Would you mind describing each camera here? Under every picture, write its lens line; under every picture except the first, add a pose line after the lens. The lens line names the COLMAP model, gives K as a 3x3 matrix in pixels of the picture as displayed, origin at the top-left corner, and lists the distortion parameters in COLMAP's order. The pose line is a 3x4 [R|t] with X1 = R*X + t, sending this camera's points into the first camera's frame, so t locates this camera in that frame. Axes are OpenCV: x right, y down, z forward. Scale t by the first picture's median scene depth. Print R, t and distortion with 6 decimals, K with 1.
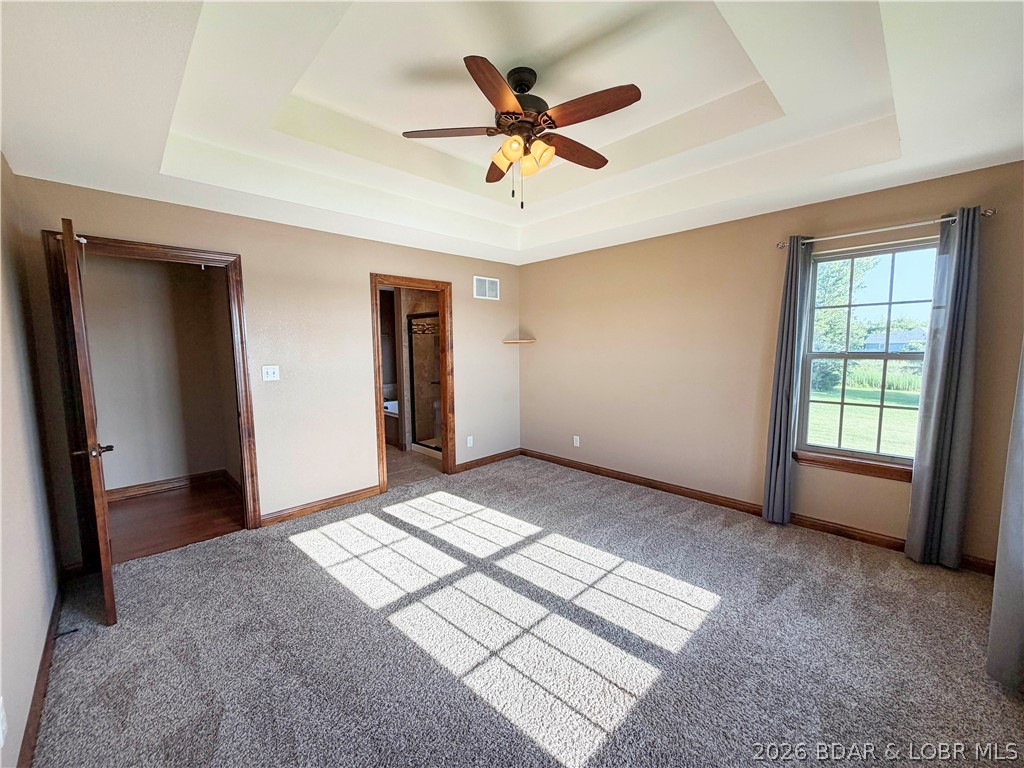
lens RADIAL K [[407.4, 0, 510.0], [0, 407.4, 391.0], [0, 0, 1]] dist [-0.000211, -0.000025]
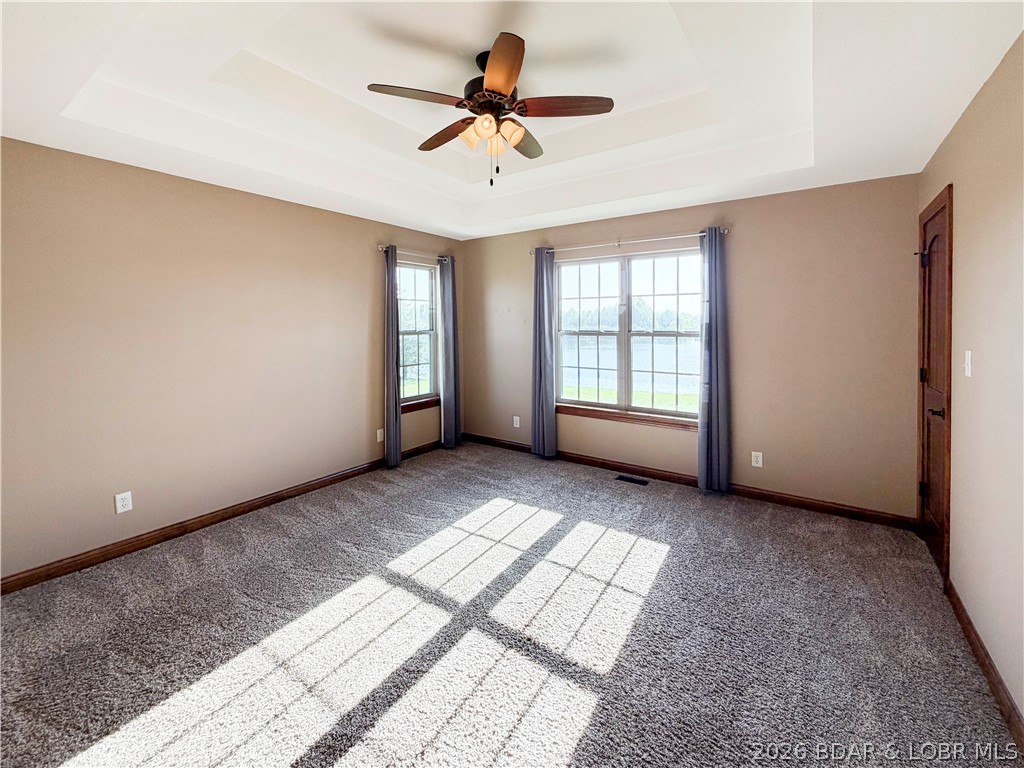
lens RADIAL K [[434.3, 0, 505.3], [0, 434.3, 328.8], [0, 0, 1]] dist [-0.000041, 0.000102]
pose [[-0.178074, -0.002305, 0.984014, -0.769250], [0.114746, 0.993126, 0.023092, -0.094938], [-0.977304, 0.117024, -0.176586, 0.900587]]
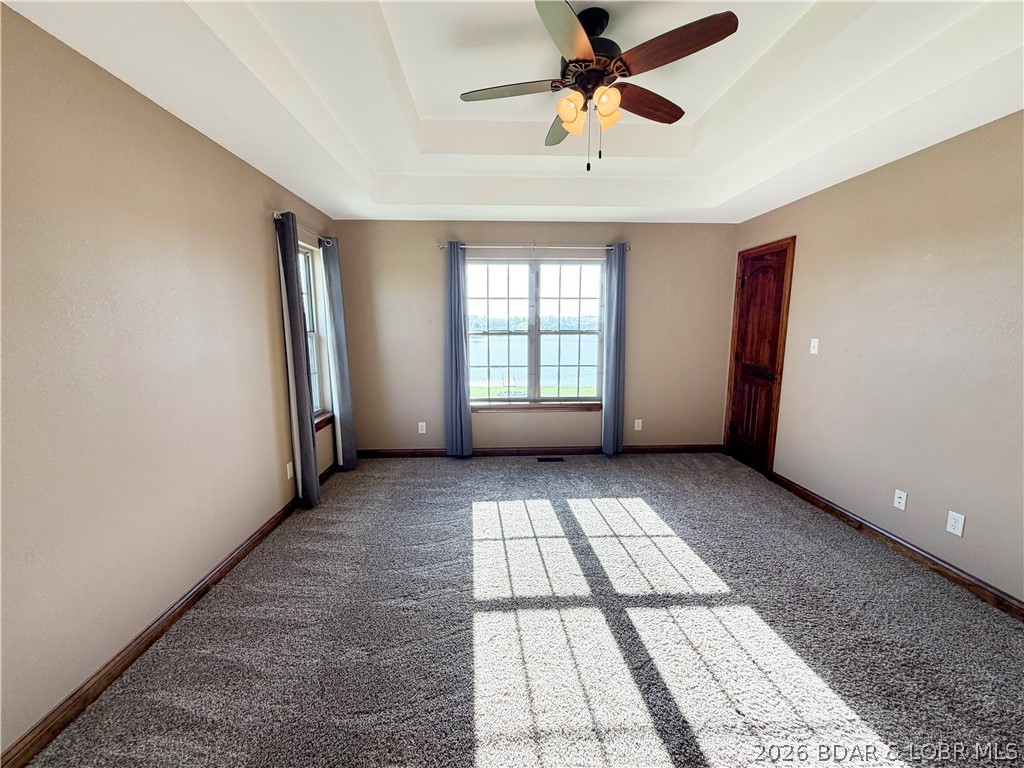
lens RADIAL K [[410.4, 0, 508.4], [0, 410.4, 385.4], [0, 0, 1]] dist [-0.000649, -0.000223]
pose [[-0.746373, -0.086528, 0.659879, -0.367765], [0.084126, 0.971293, 0.222515, -0.152812], [-0.660190, 0.221592, -0.717667, 1.420673]]
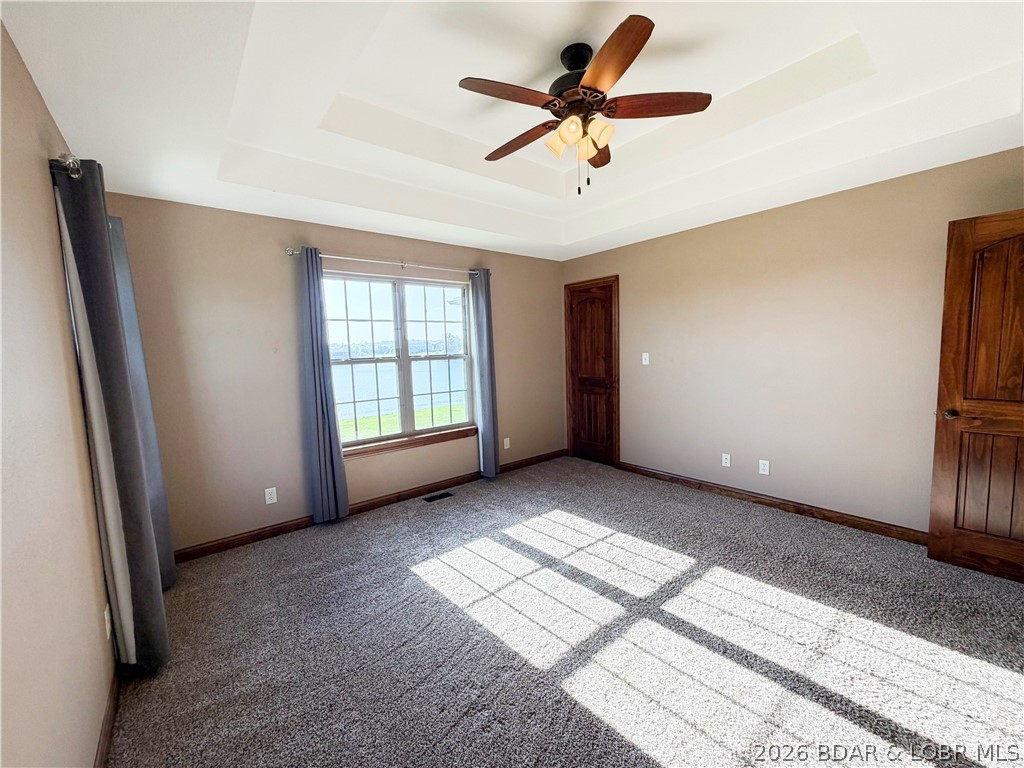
lens RADIAL K [[410.4, 0, 508.4], [0, 410.4, 385.4], [0, 0, 1]] dist [-0.000649, -0.000223]
pose [[-0.995227, 0.035551, 0.090877, 0.092683], [0.053203, 0.978370, 0.199904, -0.163257], [-0.081805, 0.203784, -0.975592, 1.529213]]
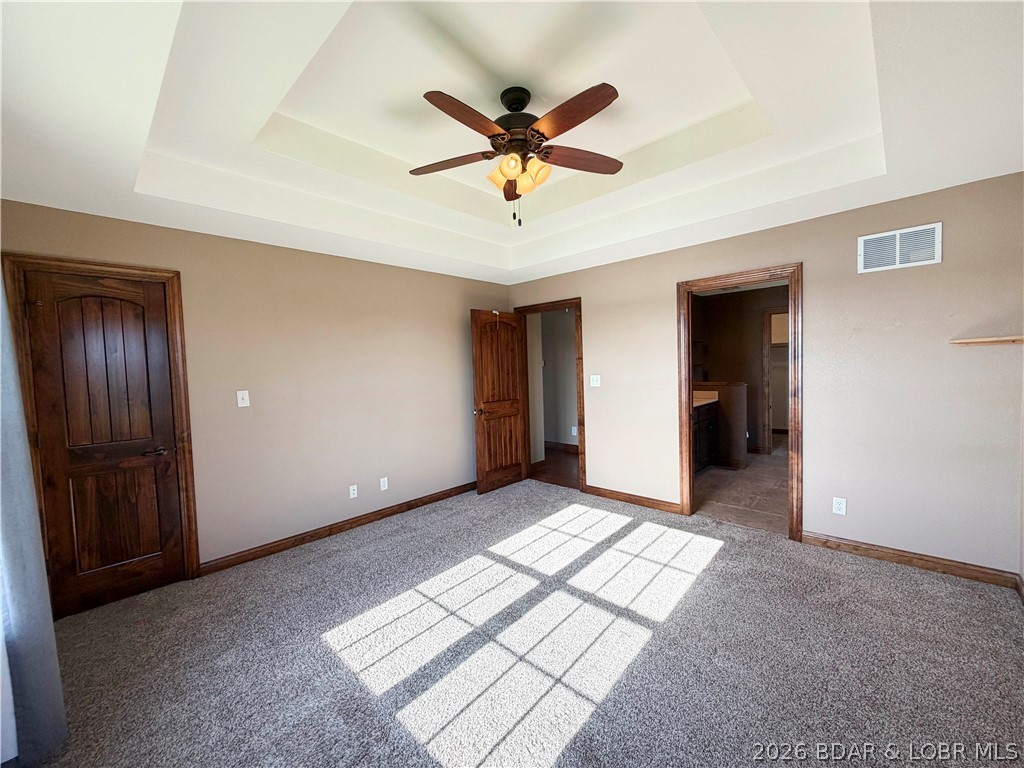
lens RADIAL K [[407.4, 0, 510.0], [0, 407.4, 391.0], [0, 0, 1]] dist [-0.000211, -0.000025]
pose [[0.037021, 0.071616, -0.996745, 0.779420], [-0.077987, 0.994594, 0.068565, -0.086856], [0.996267, 0.075194, 0.042406, 0.722600]]
